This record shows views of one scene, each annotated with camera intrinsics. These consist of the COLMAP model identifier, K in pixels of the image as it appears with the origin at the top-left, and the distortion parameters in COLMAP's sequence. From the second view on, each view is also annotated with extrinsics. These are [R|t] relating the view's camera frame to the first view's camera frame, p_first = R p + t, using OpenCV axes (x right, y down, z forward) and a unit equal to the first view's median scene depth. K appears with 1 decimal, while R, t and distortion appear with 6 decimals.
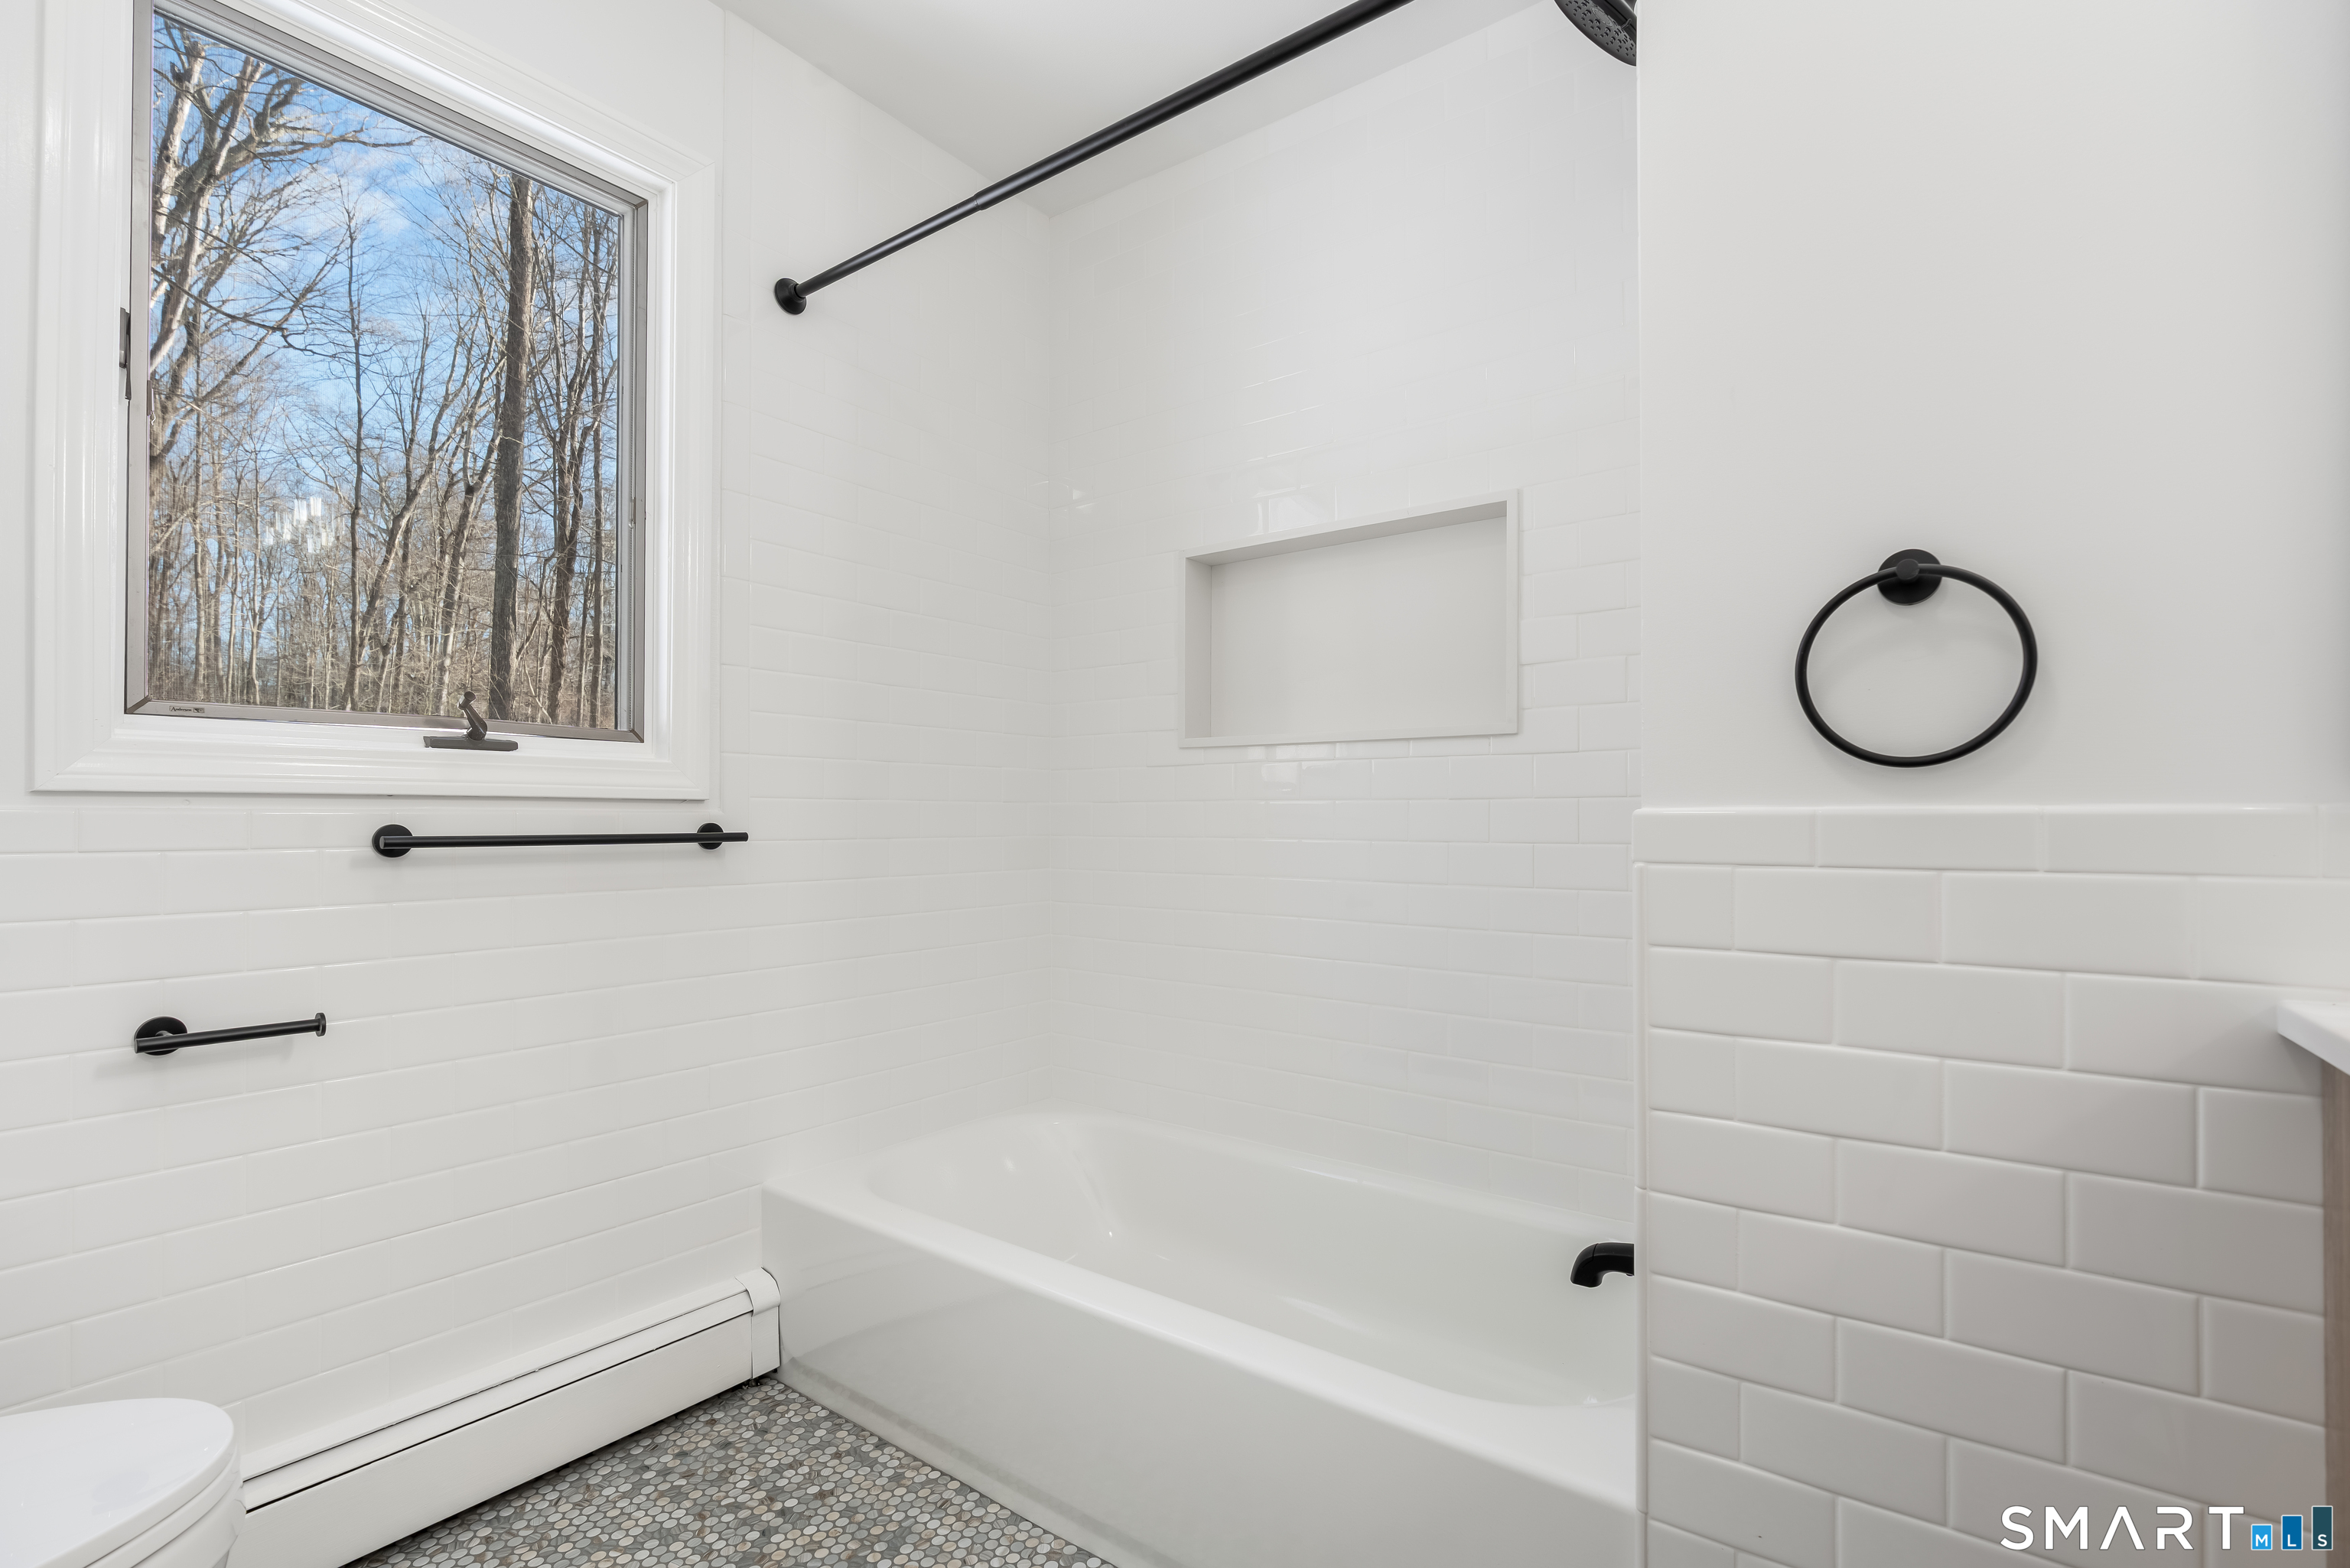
lens RADIAL K [[1069.4, 0, 1171.6], [0, 1069.4, 806.7], [0, 0, 1]] dist [-0.004686, 0.000143]
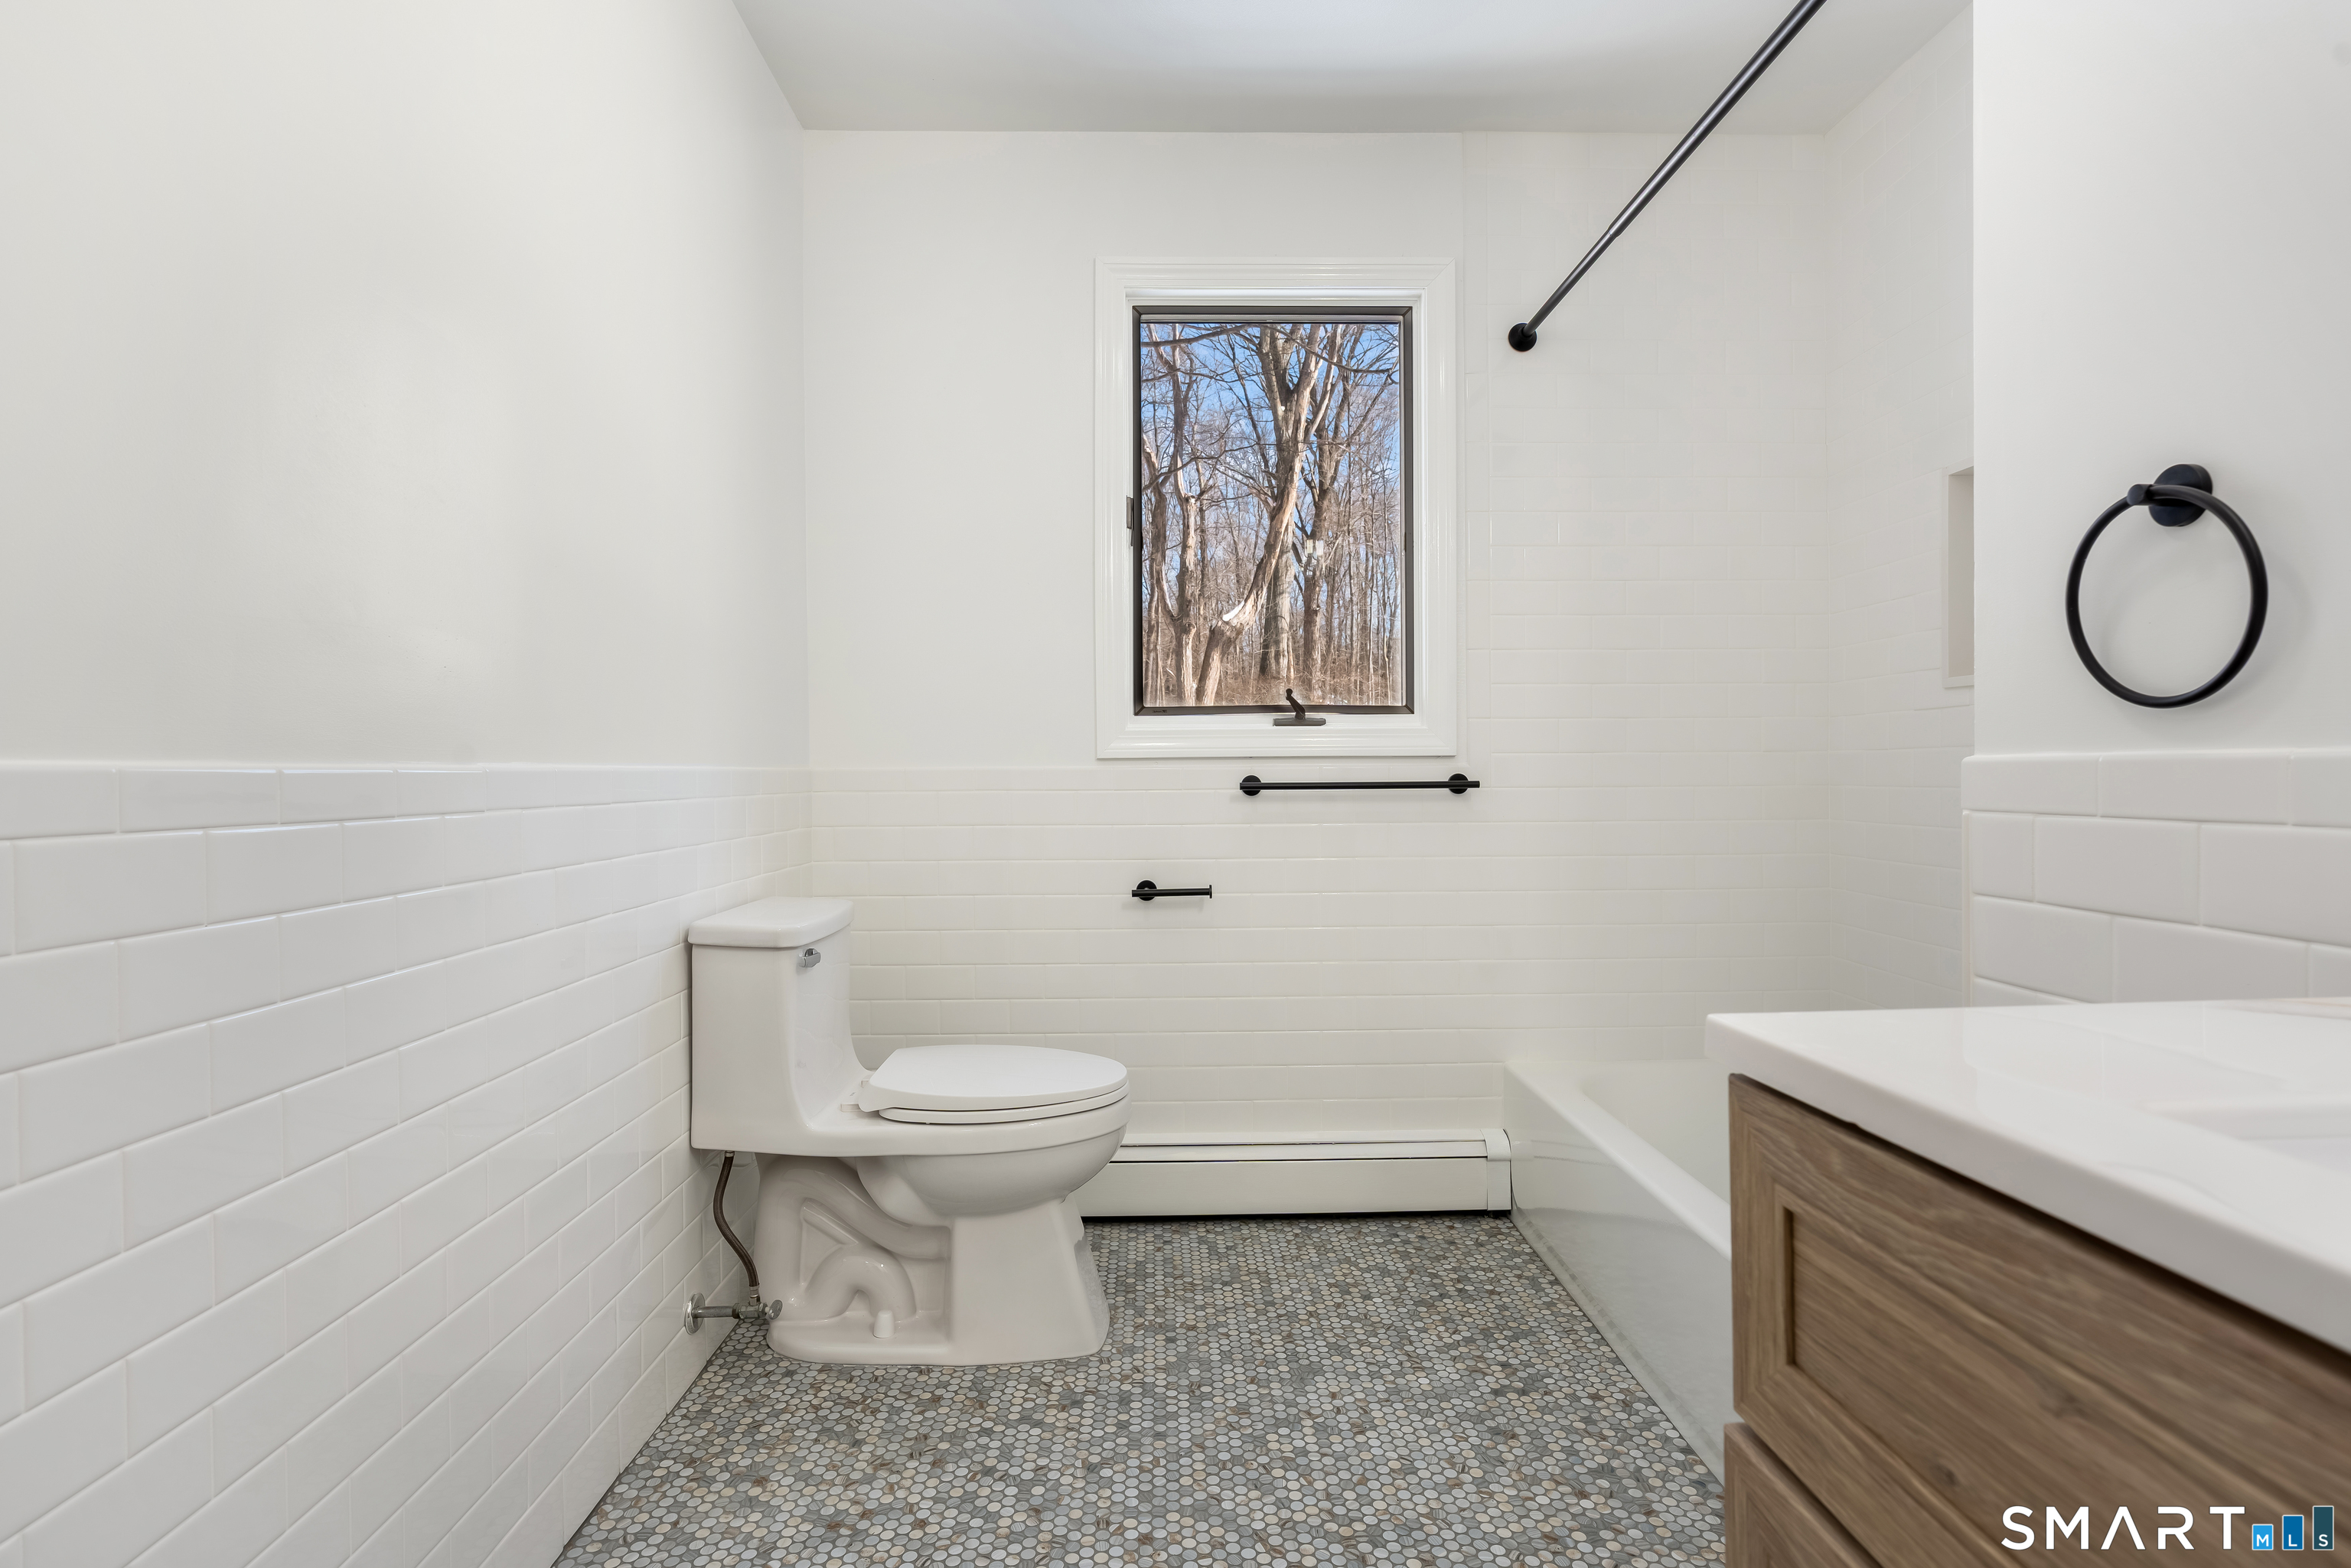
lens RADIAL K [[1137.8, 0, 1173.0], [0, 1137.8, 774.7], [0, 0, 1]] dist [0.003578, 0.000526]
pose [[0.618713, -0.002516, -0.785613, 0.507999], [0.015154, 0.999847, 0.008732, -0.000774], [0.785471, -0.017307, 0.618656, -0.145279]]
